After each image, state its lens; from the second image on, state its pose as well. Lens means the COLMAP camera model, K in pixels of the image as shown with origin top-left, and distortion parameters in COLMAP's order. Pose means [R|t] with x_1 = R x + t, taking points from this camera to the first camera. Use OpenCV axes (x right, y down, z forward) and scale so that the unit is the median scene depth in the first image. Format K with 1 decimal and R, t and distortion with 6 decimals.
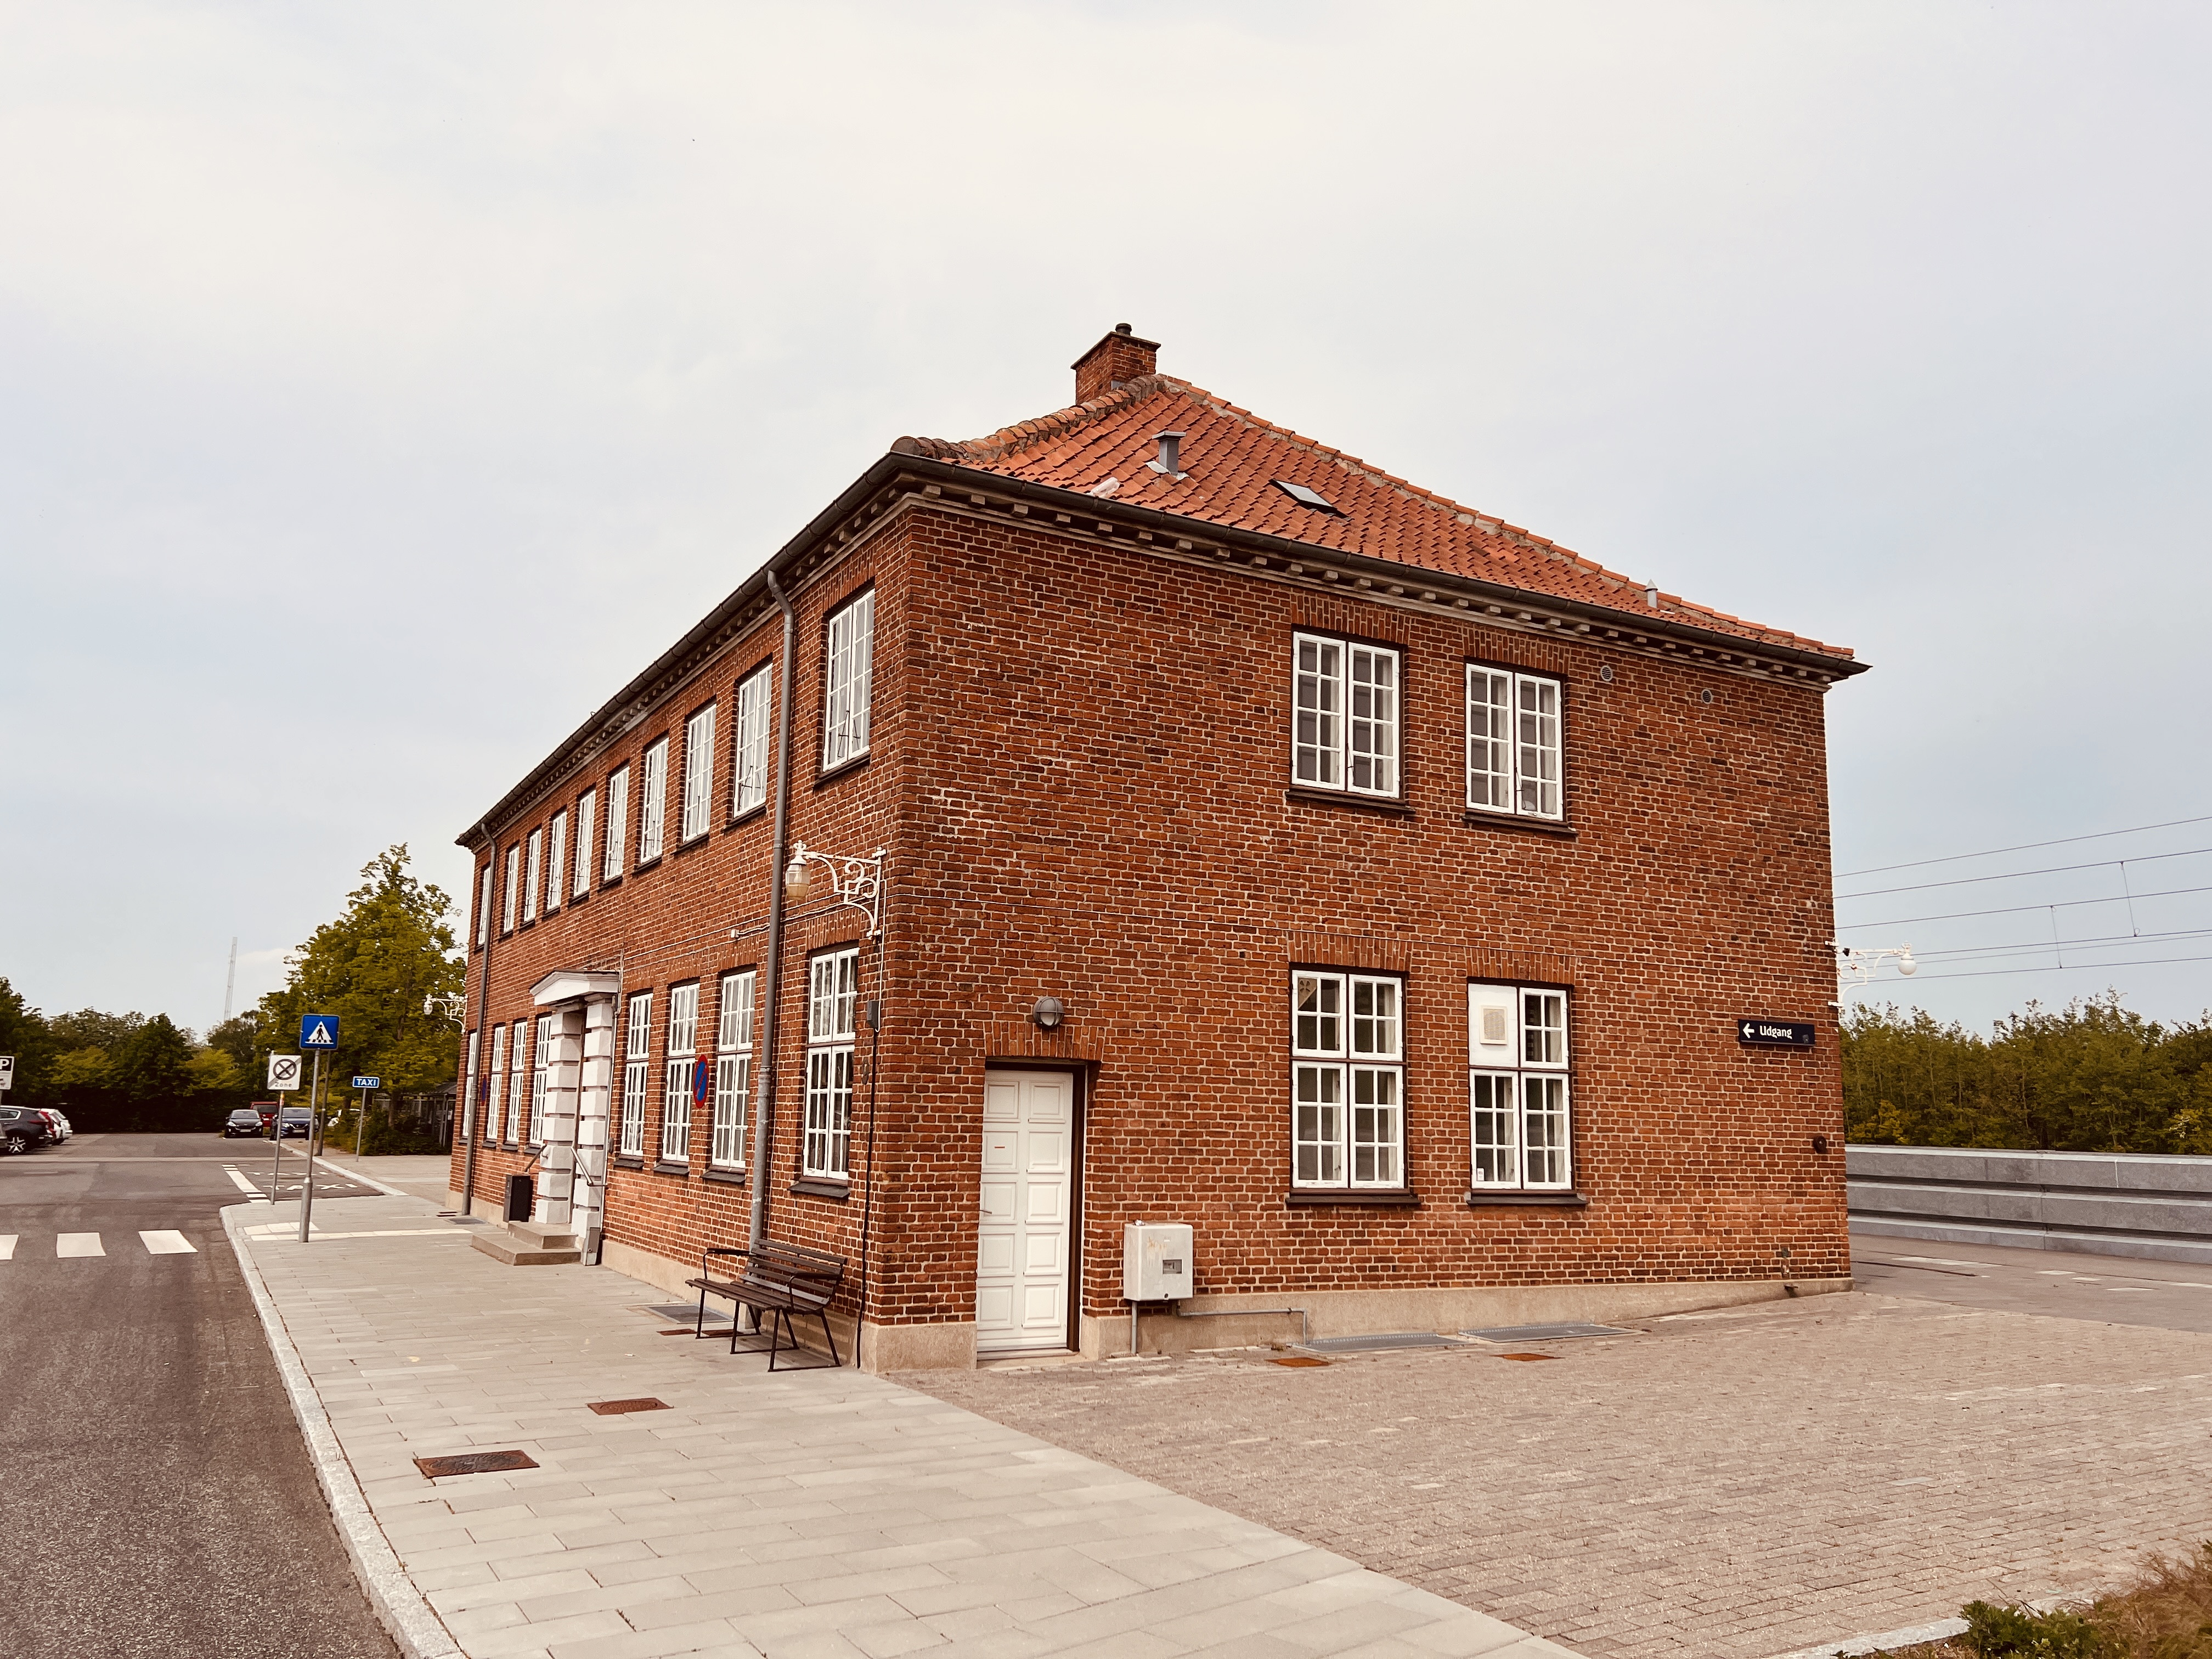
lens RADIAL K [[1681.4, 0, 1106.0], [0, 1681.4, 829.5], [0, 0, 1]] dist [0.099308, -0.262558]
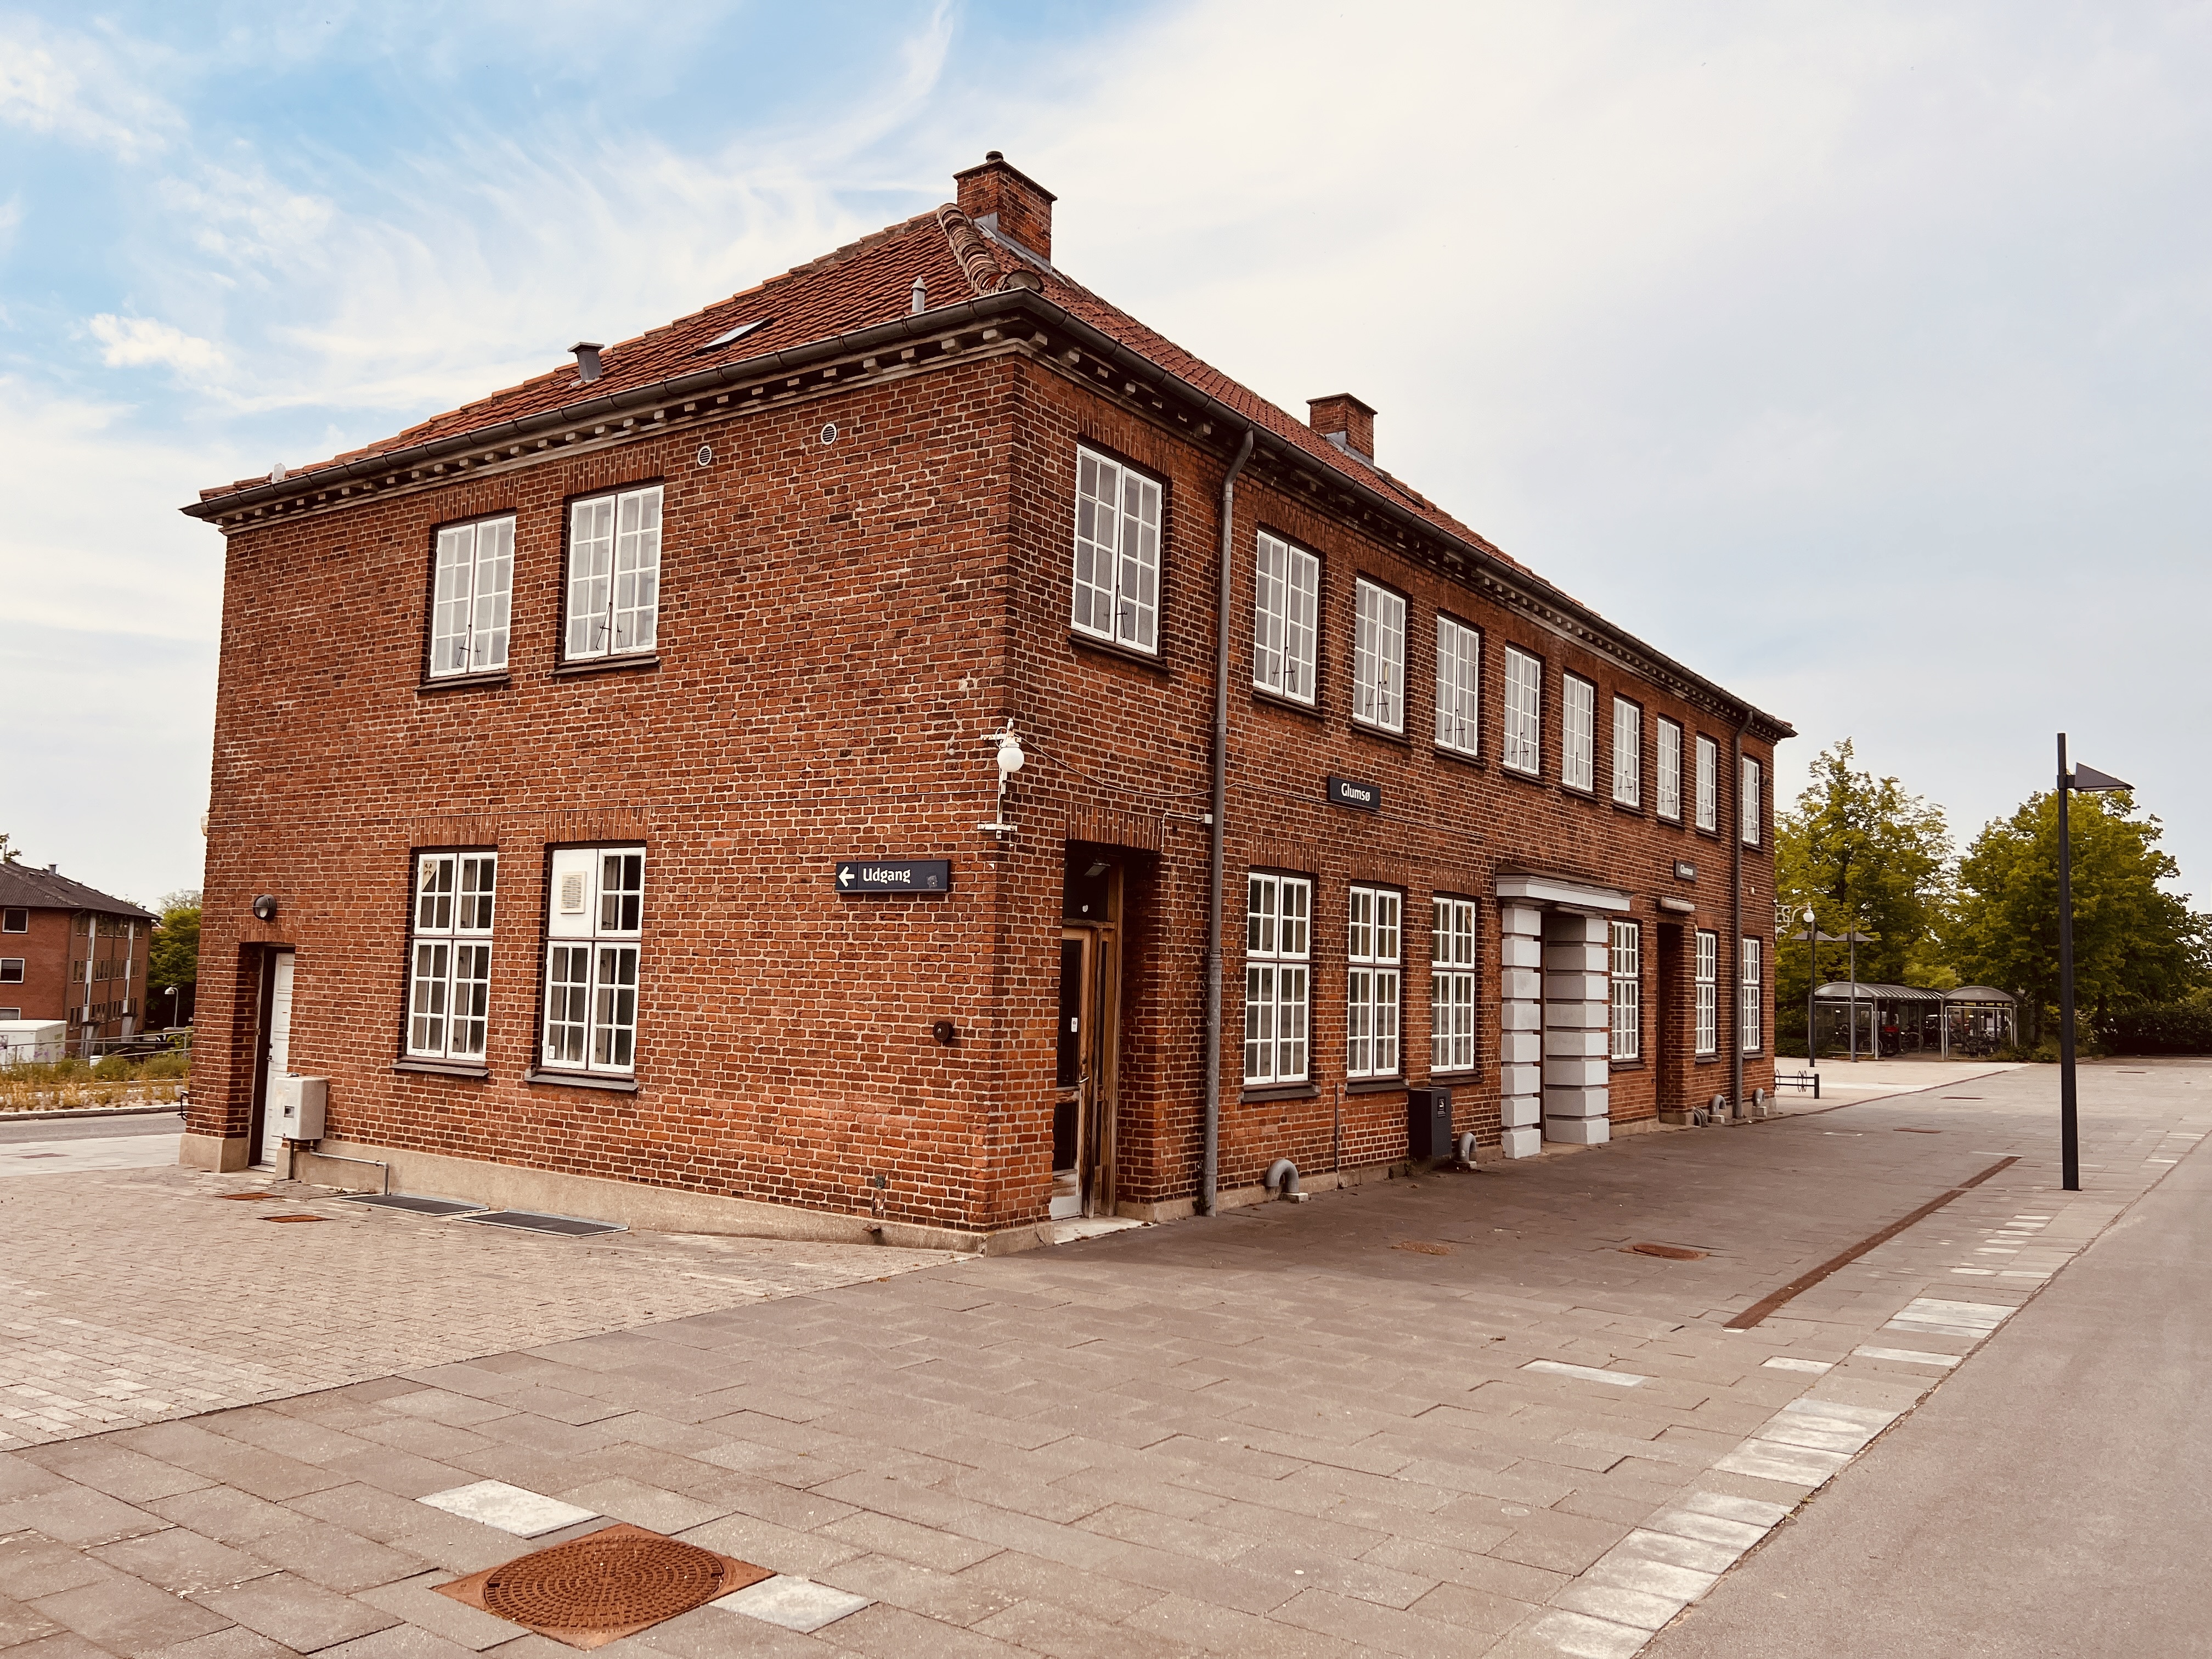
lens RADIAL K [[1681.4, 0, 1106.0], [0, 1681.4, 829.5], [0, 0, 1]] dist [0.099308, -0.262558]
pose [[0.449075, -0.086260, -0.889320, 1.146142], [0.133386, 0.990648, -0.028733, 0.142435], [0.883481, -0.105720, 0.456381, 0.814334]]
